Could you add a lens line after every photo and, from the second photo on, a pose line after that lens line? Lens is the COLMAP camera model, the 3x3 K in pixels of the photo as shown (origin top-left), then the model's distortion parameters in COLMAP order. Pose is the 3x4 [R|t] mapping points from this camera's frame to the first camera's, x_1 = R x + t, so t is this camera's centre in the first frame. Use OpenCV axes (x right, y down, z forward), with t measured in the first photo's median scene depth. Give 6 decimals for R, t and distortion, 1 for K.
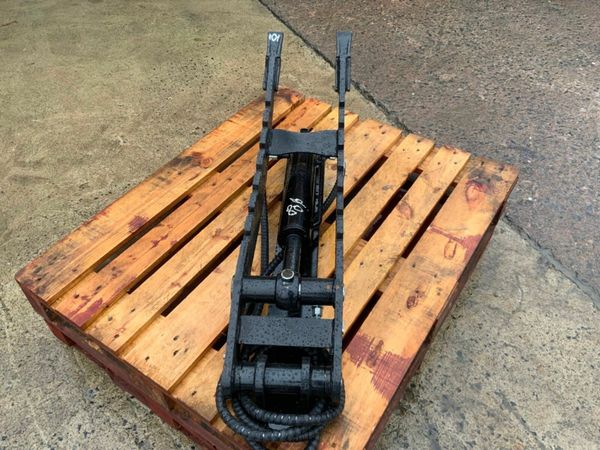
lens RADIAL K [[497.0, 0, 301.6], [0, 497.0, 220.4], [0, 0, 1]] dist [0.055425, -0.116383]
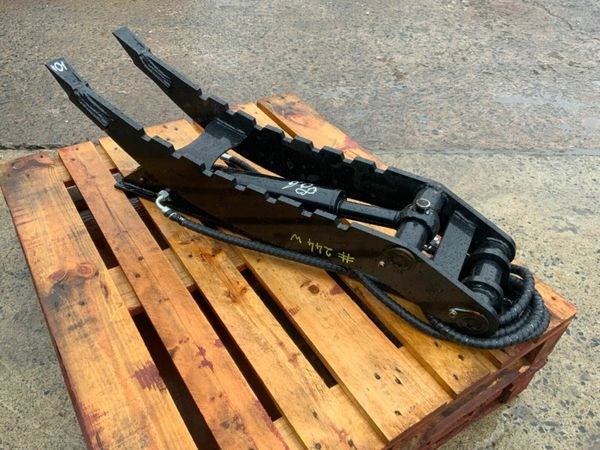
lens RADIAL K [[497.0, 0, 298.2], [0, 497.0, 227.9], [0, 0, 1]] dist [0.055425, -0.116383]
pose [[0.391361, -0.588770, 0.707239, -0.613661], [0.617010, 0.738080, 0.273014, -0.196357], [-0.682741, 0.329526, 0.652132, 0.419721]]
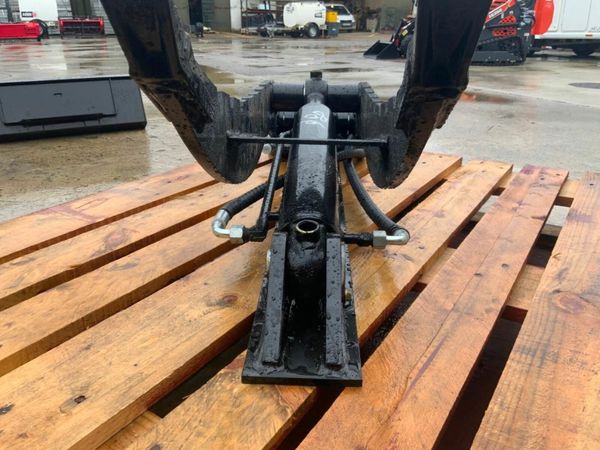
lens RADIAL K [[497.0, 0, 302.2], [0, 497.0, 226.2], [0, 0, 1]] dist [0.055425, -0.116383]
pose [[-0.999794, 0.009611, -0.017886, 0.018517], [-0.012936, 0.377455, 0.925938, -0.572309], [0.015651, 0.925978, -0.377252, 1.285669]]
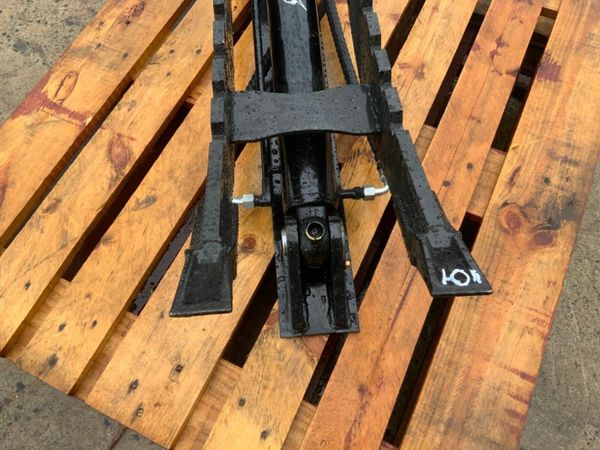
lens RADIAL K [[497.0, 0, 303.1], [0, 497.0, 223.6], [0, 0, 1]] dist [0.055425, -0.116383]
pose [[-0.989520, 0.134980, -0.051293, 0.042757], [-0.096727, -0.355869, 0.929517, -0.654039], [0.107212, 0.924736, 0.365196, 0.952386]]
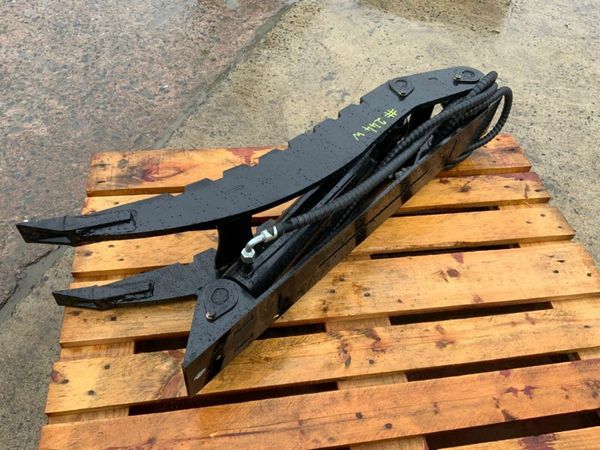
lens RADIAL K [[497.0, 0, 301.0], [0, 497.0, 225.9], [0, 0, 1]] dist [0.055425, -0.116383]
pose [[-0.665342, -0.589600, 0.457921, -0.267403], [0.488179, 0.120450, 0.864392, -0.722425], [-0.564802, 0.798664, 0.207690, 0.856926]]
